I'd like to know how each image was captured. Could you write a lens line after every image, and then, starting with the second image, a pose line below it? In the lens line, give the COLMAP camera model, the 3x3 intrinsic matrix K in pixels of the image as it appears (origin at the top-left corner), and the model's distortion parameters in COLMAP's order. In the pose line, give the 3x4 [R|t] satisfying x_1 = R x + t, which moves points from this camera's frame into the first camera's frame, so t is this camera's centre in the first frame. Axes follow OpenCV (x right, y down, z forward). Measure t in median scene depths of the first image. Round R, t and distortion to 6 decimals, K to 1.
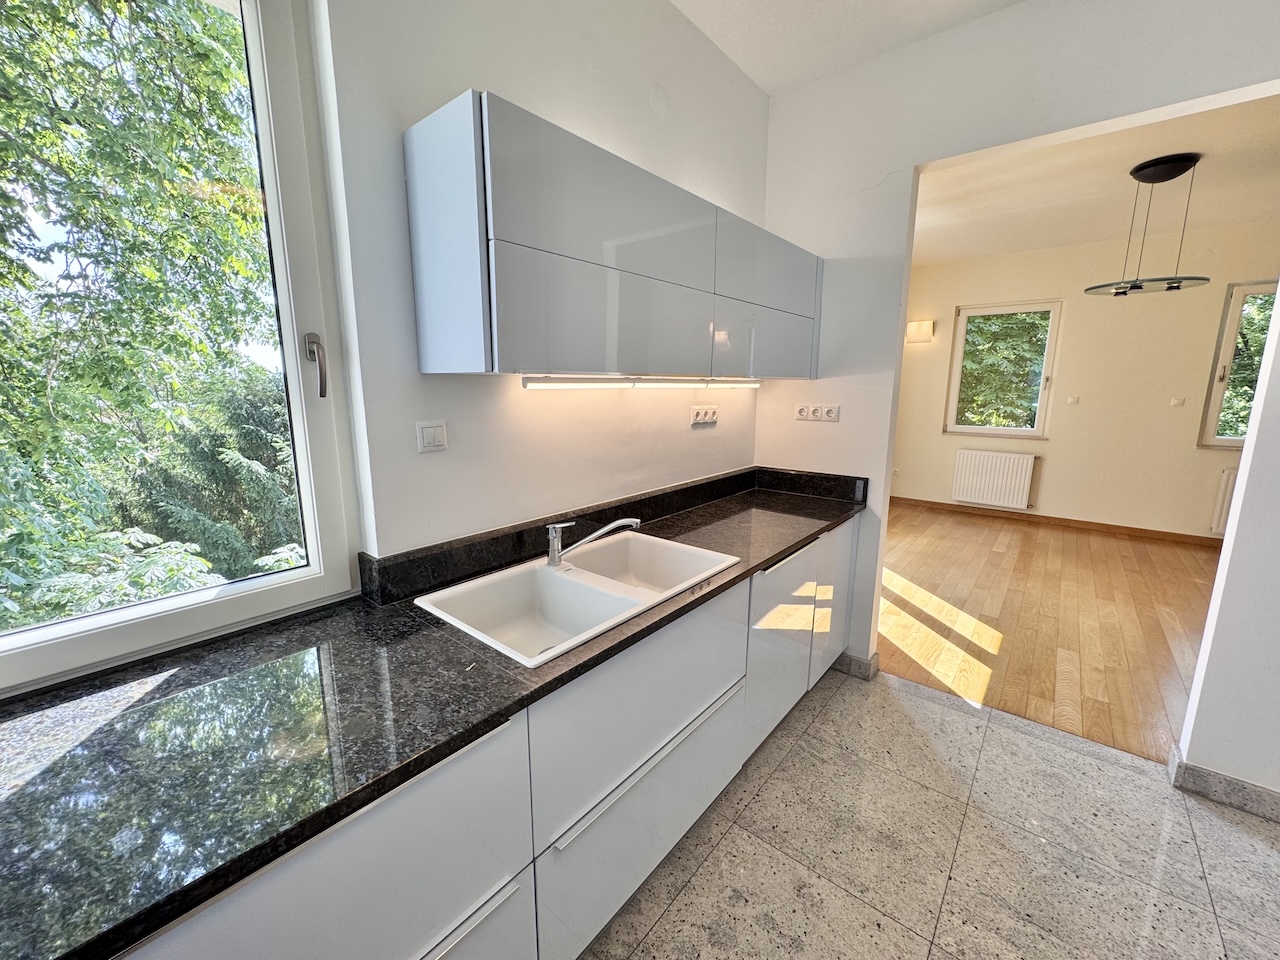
lens RADIAL K [[511.9, 0, 639.4], [0, 511.9, 477.4], [0, 0, 1]] dist [-0.002288, 0.000160]
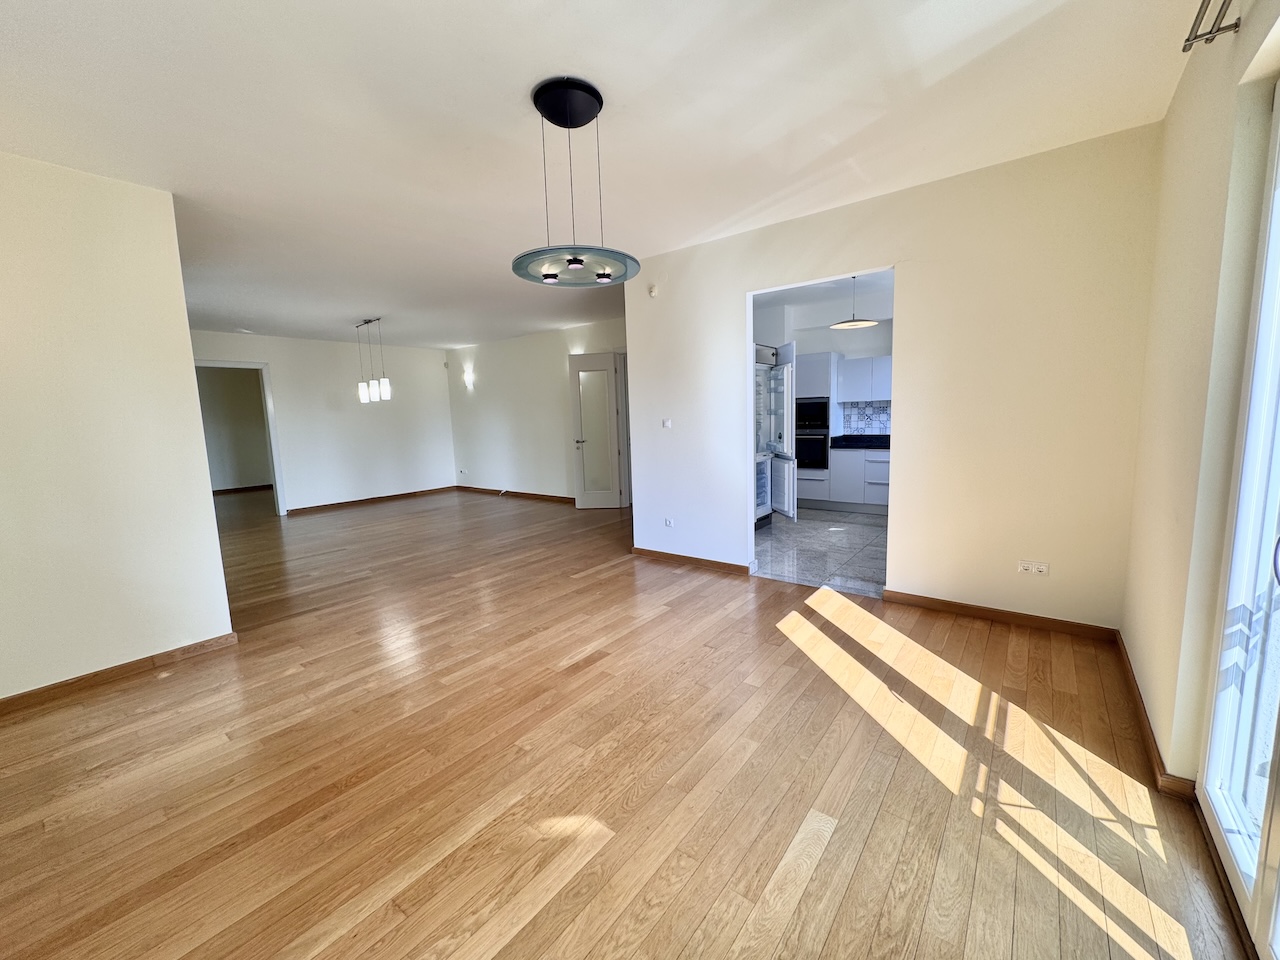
lens RADIAL K [[511.9, 0, 639.4], [0, 511.9, 477.4], [0, 0, 1]] dist [-0.002288, 0.000160]
pose [[-0.999123, 0.033637, -0.024921, 1.211945], [0.024696, 0.954274, 0.297911, -0.400486], [0.033802, 0.297034, -0.954268, 2.316612]]
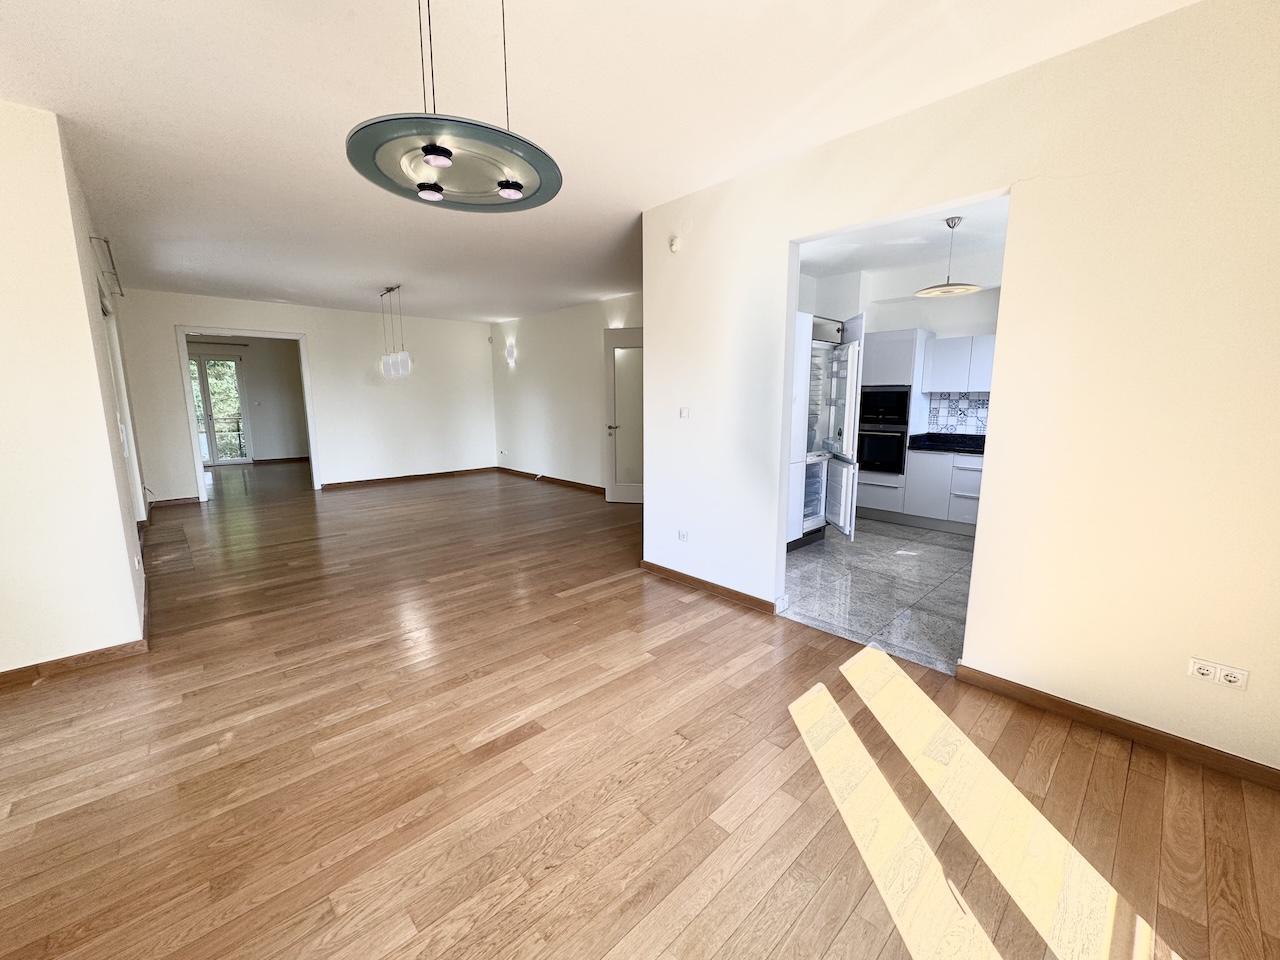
lens RADIAL K [[511.9, 0, 639.4], [0, 511.9, 477.4], [0, 0, 1]] dist [-0.002288, 0.000160]
pose [[-0.992448, -0.020349, 0.120969, 1.006695], [0.020677, 0.944283, 0.328485, -0.344746], [-0.120913, 0.328506, -0.936731, 1.954657]]
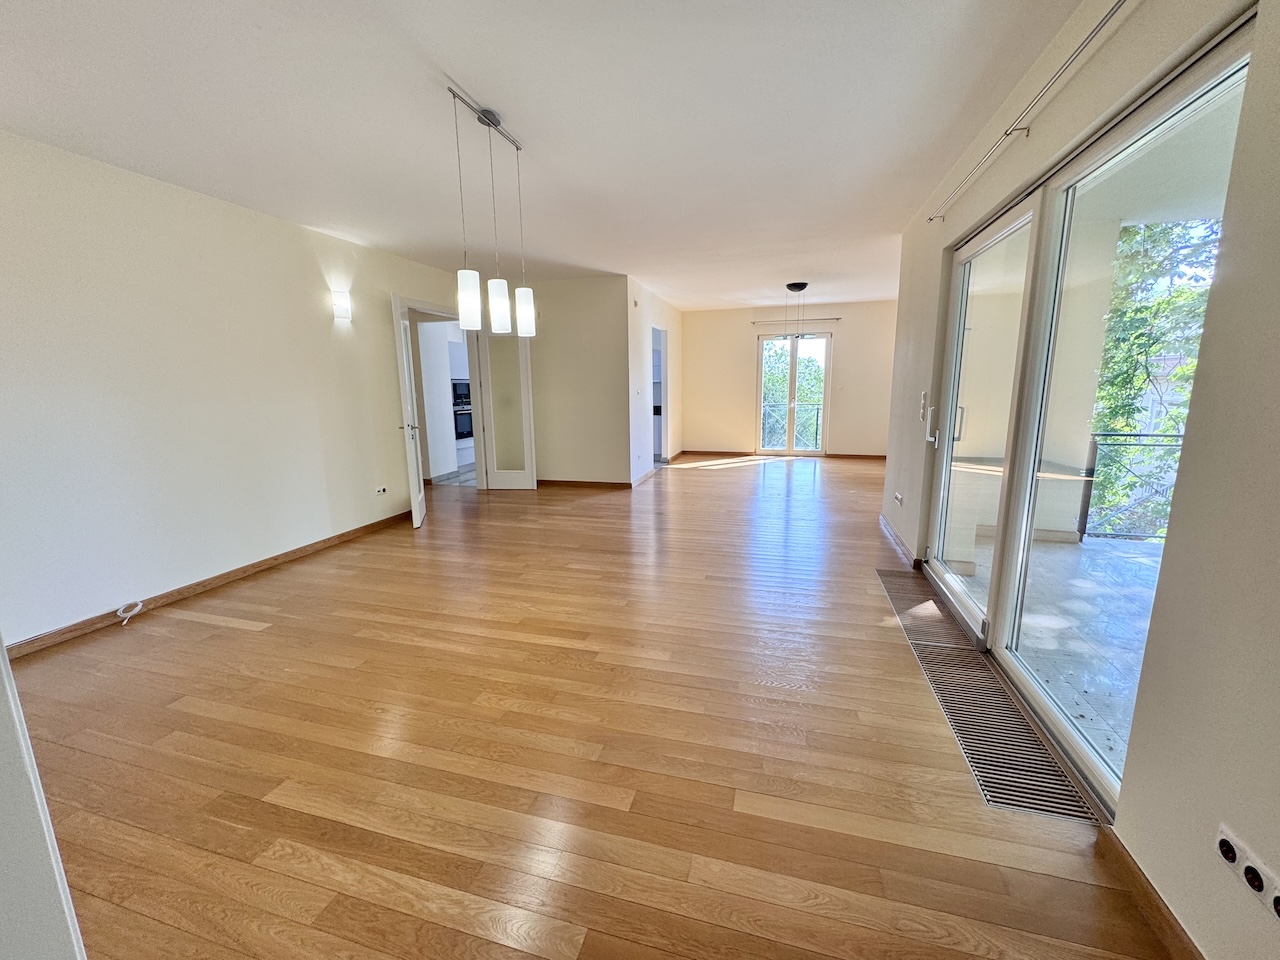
lens RADIAL K [[511.9, 0, 639.4], [0, 511.9, 477.4], [0, 0, 1]] dist [-0.002288, 0.000160]
pose [[0.404398, 0.155015, -0.901350, 3.728740], [-0.148338, 0.983599, 0.102607, 0.143013], [0.902473, 0.092210, 0.420761, -0.677627]]
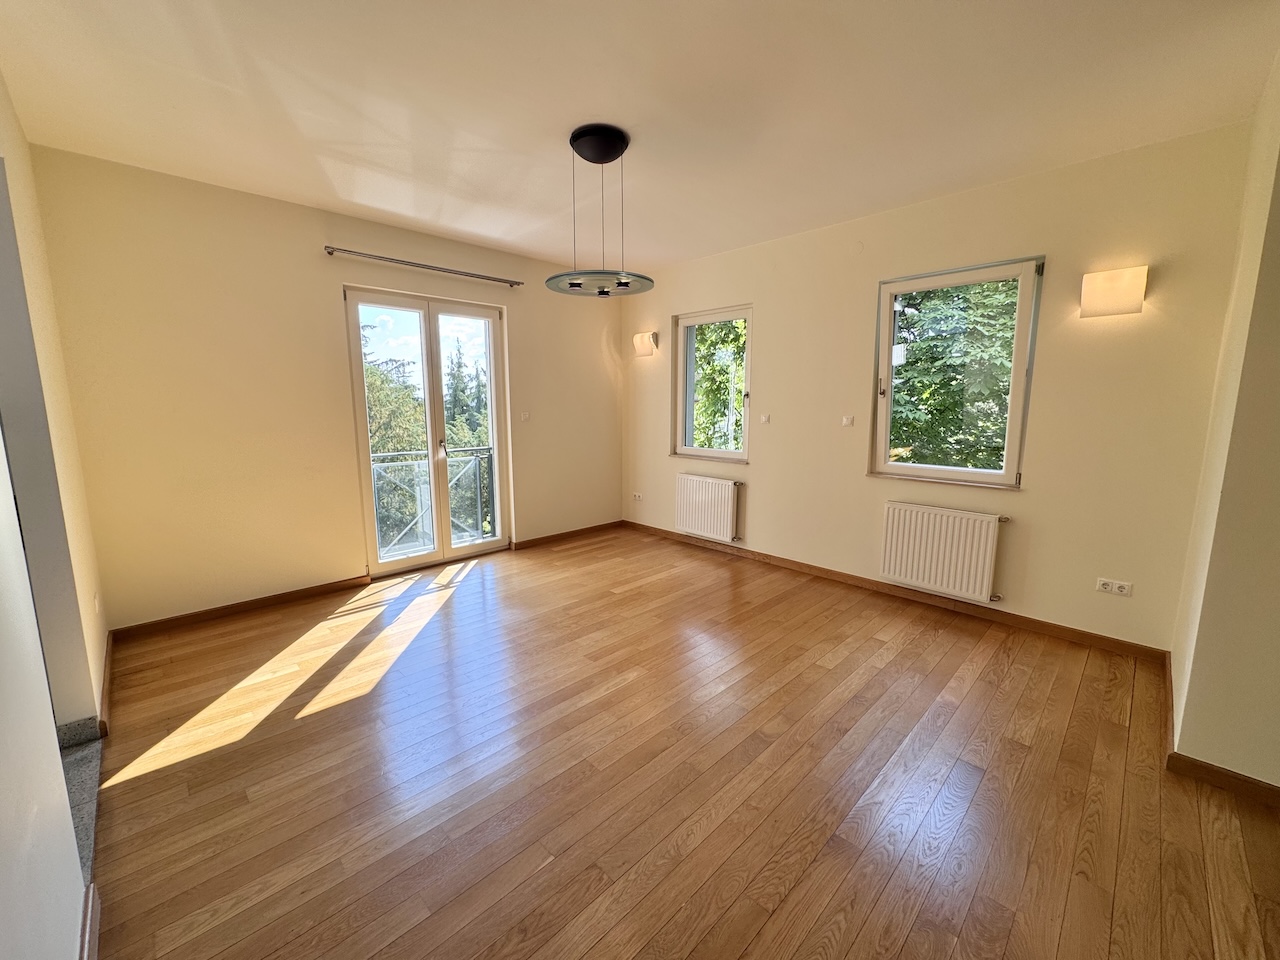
lens RADIAL K [[511.9, 0, 639.4], [0, 511.9, 477.4], [0, 0, 1]] dist [-0.002288, 0.000160]
pose [[0.994961, 0.008932, -0.099869, 1.489948], [-0.012398, 0.999340, -0.034139, -0.038542], [0.099498, 0.035205, 0.994415, 0.232539]]
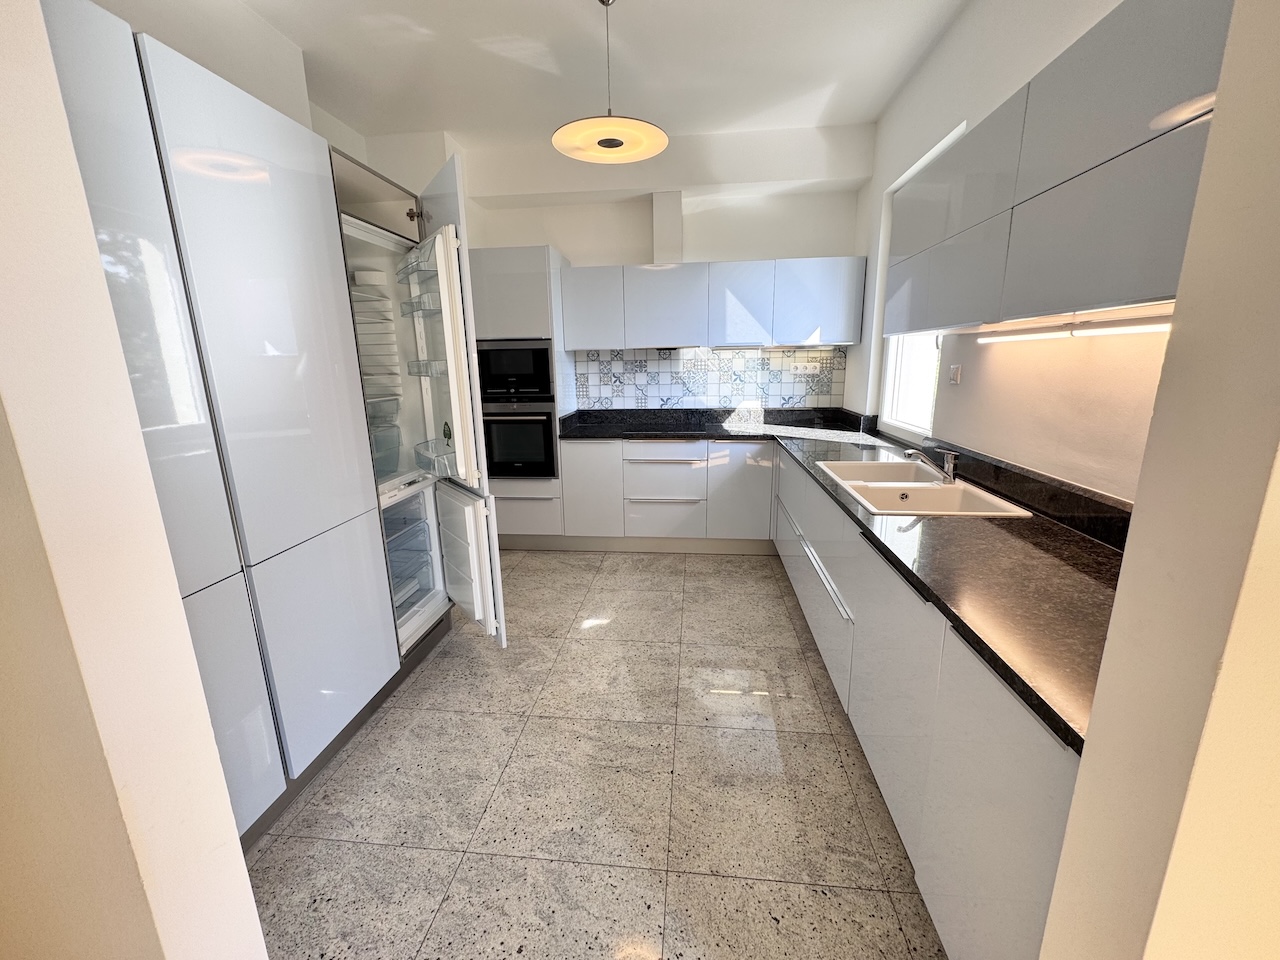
lens RADIAL K [[511.9, 0, 639.4], [0, 511.9, 477.4], [0, 0, 1]] dist [-0.002288, 0.000160]
pose [[-0.833828, 0.134722, -0.535333, 0.722919], [-0.082962, 0.928165, 0.362803, -0.151515], [0.545755, 0.346928, -0.762753, 0.970571]]
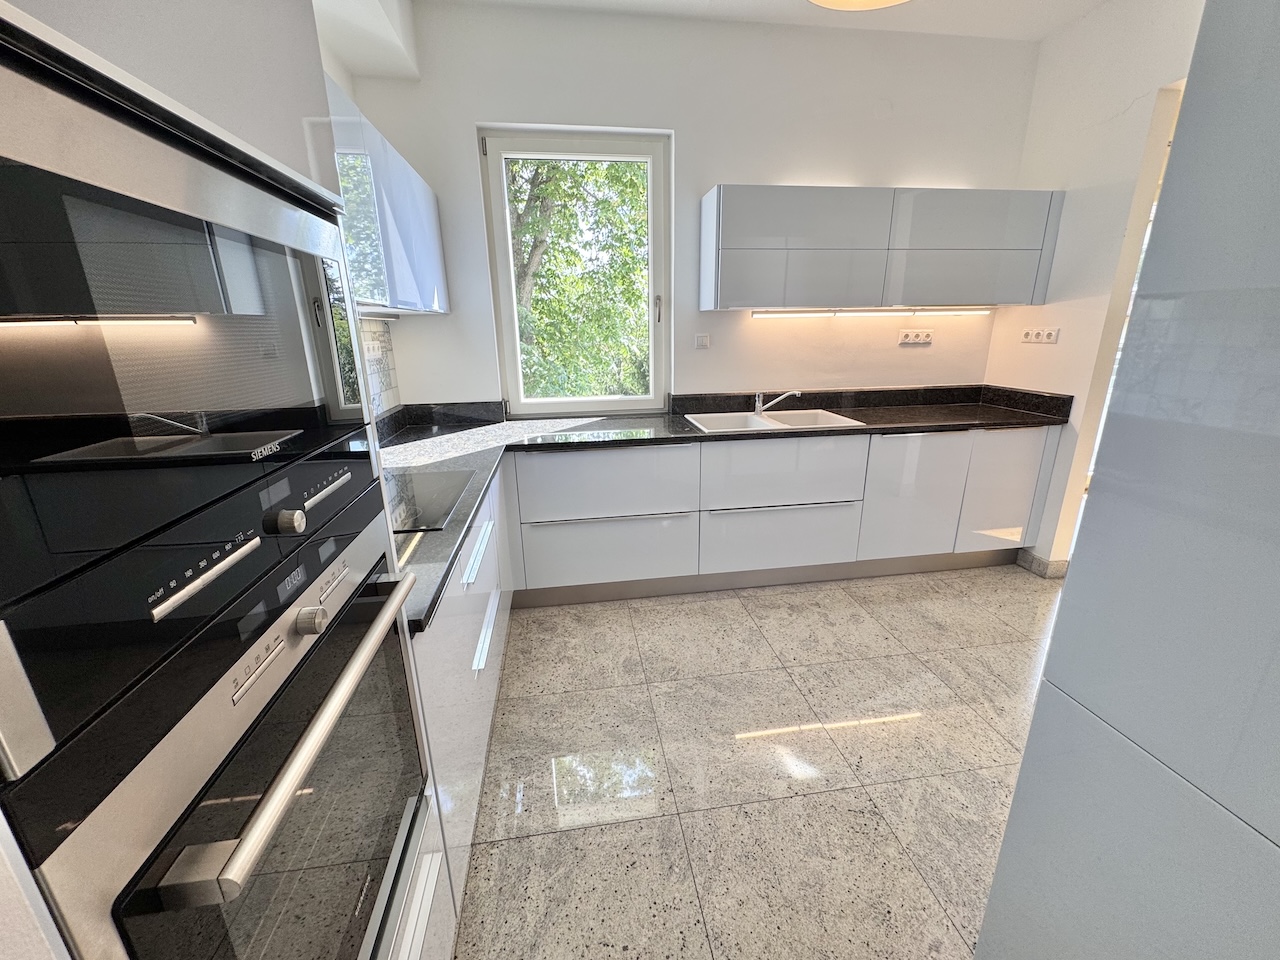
lens RADIAL K [[511.9, 0, 639.4], [0, 511.9, 477.4], [0, 0, 1]] dist [-0.002288, 0.000160]
pose [[0.745266, 0.174282, -0.643587, 0.469151], [-0.101548, 0.983643, 0.148776, 0.100945], [0.658989, -0.045523, 0.750774, -0.430505]]
